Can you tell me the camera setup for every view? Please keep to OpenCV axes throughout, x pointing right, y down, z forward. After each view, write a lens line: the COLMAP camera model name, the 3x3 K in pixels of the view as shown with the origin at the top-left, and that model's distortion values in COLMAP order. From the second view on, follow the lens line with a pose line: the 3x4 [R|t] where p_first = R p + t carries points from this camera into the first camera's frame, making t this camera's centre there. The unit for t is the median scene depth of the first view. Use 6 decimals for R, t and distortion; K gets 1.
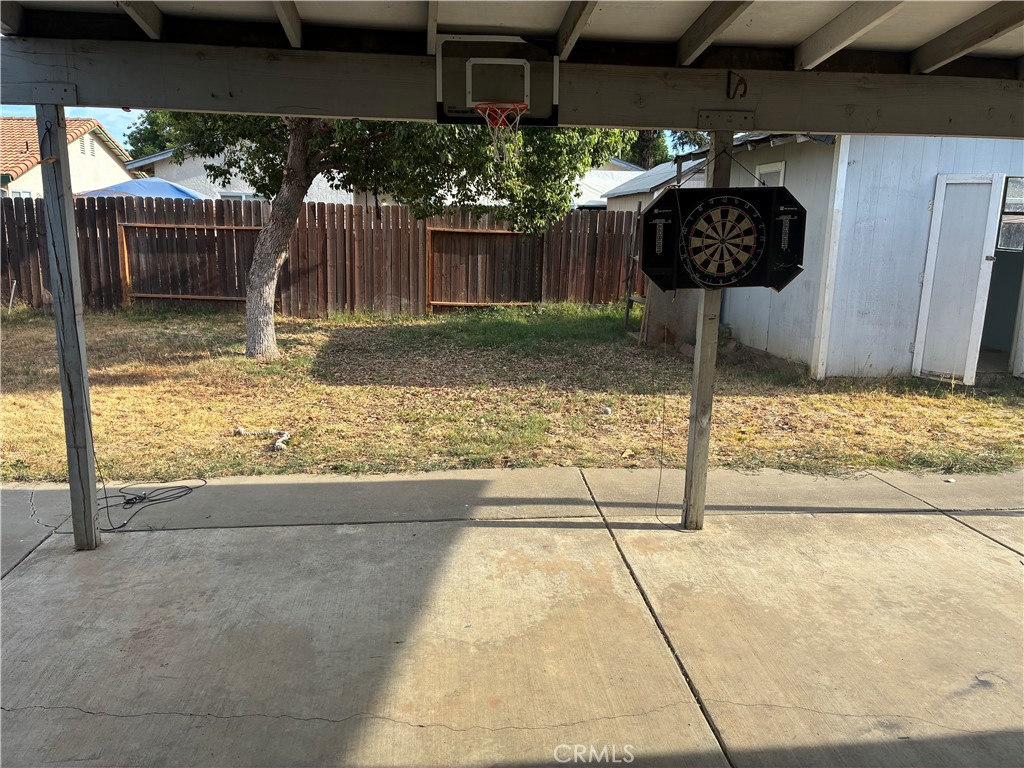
lens RADIAL K [[758.4, 0, 512.0], [0, 758.4, 384.0], [0, 0, 1]] dist [-0.023195, -0.003276]
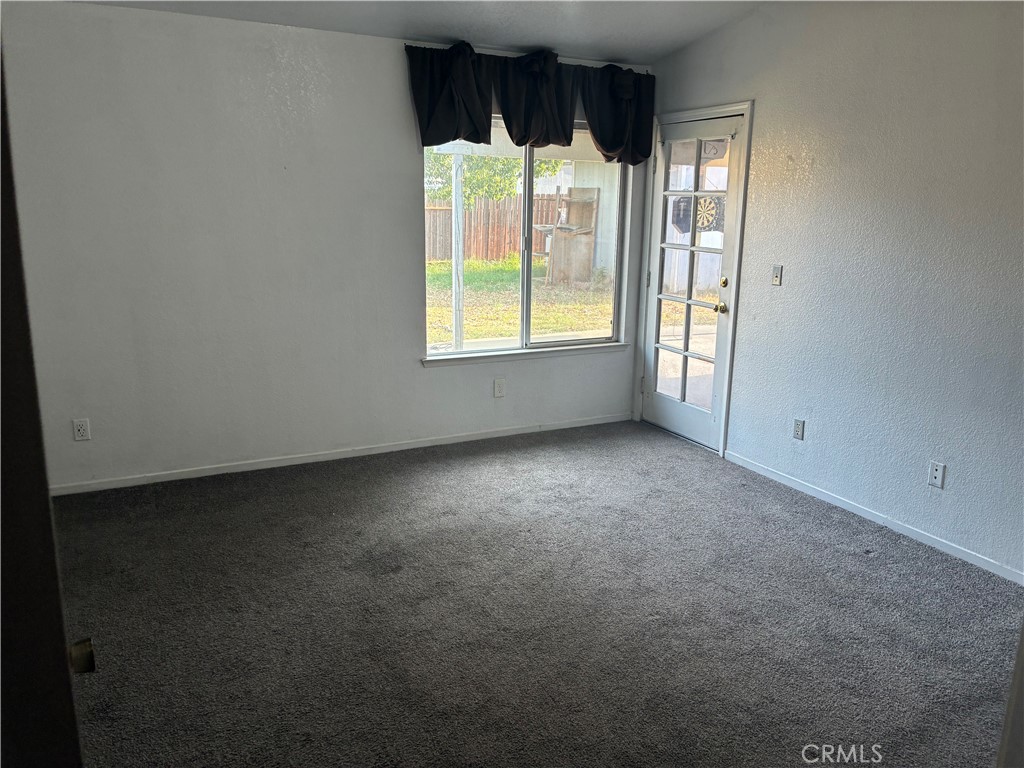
lens RADIAL K [[758.4, 0, 512.0], [0, 758.4, 384.0], [0, 0, 1]] dist [-0.023195, -0.003276]
pose [[0.935101, -0.081635, 0.344850, -0.463723], [0.071024, 0.996534, 0.043317, 0.082192], [-0.347191, -0.016013, 0.937658, -0.415553]]
